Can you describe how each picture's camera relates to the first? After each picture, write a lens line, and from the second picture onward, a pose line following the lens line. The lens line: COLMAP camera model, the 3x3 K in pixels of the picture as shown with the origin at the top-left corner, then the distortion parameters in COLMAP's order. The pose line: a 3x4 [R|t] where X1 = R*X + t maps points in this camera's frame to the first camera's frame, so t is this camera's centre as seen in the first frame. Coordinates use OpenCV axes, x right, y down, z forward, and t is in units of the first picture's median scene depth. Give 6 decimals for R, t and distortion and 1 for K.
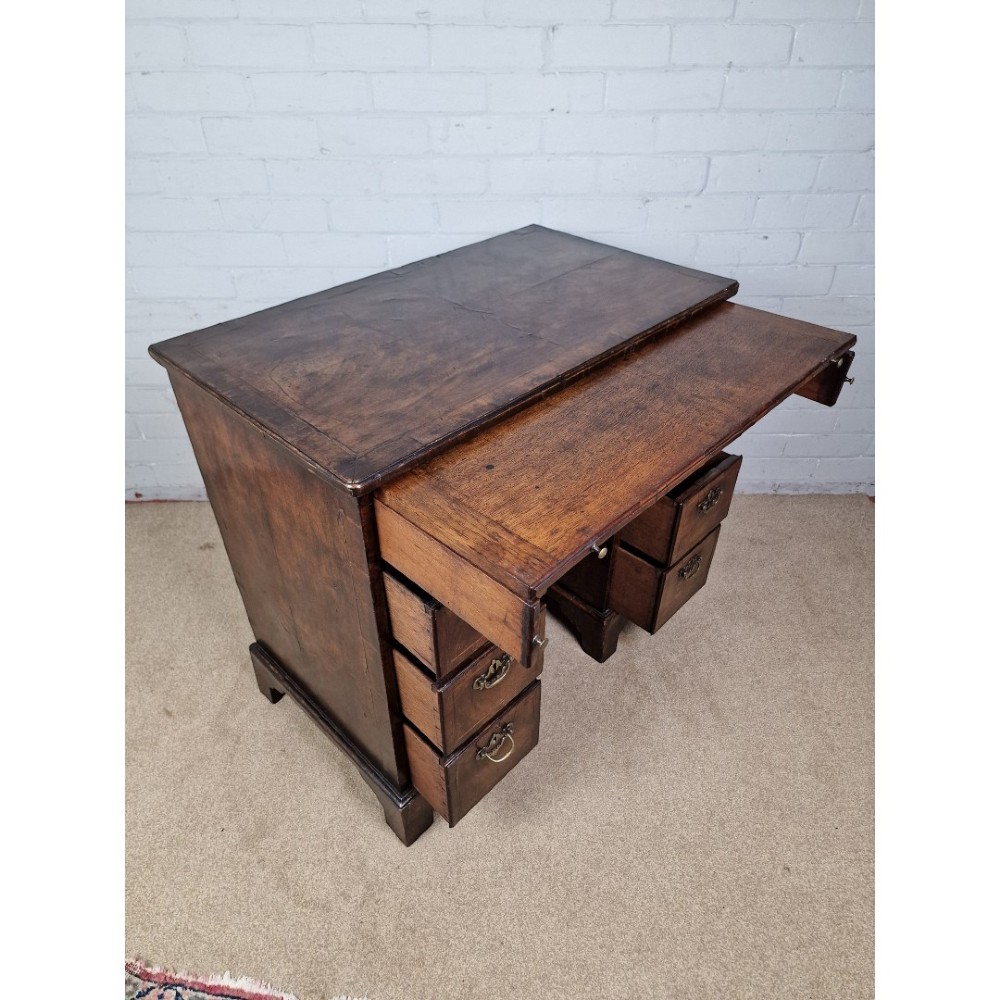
lens RADIAL K [[727.8, 0, 493.6], [0, 727.8, 527.1], [0, 0, 1]] dist [0.059730, -0.063214]
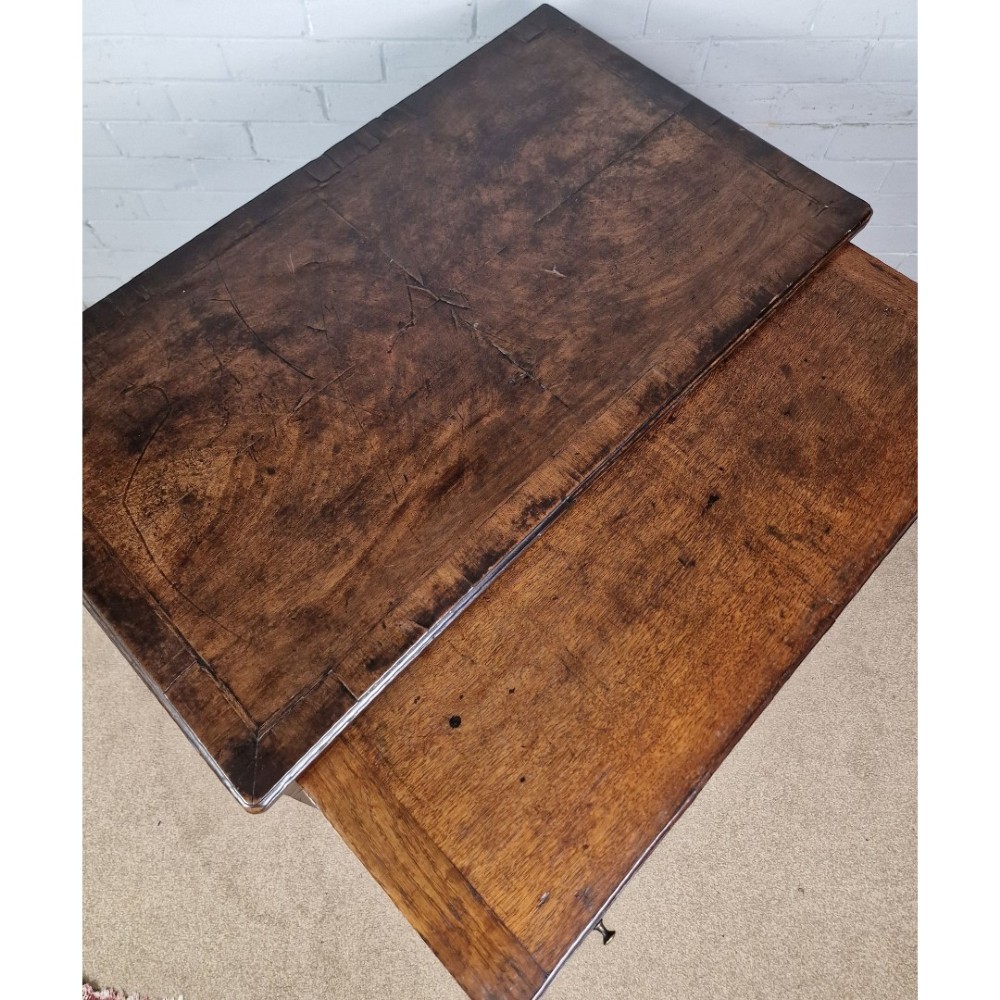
lens RADIAL K [[871.4, 0, 471.0], [0, 871.4, 473.0], [0, 0, 1]] dist [0.059500, -0.069319]
pose [[0.999763, 0.015214, -0.015558, 0.015693], [-0.007856, 0.919115, 0.393912, -0.511676], [0.020293, -0.393696, 0.919016, 0.277736]]
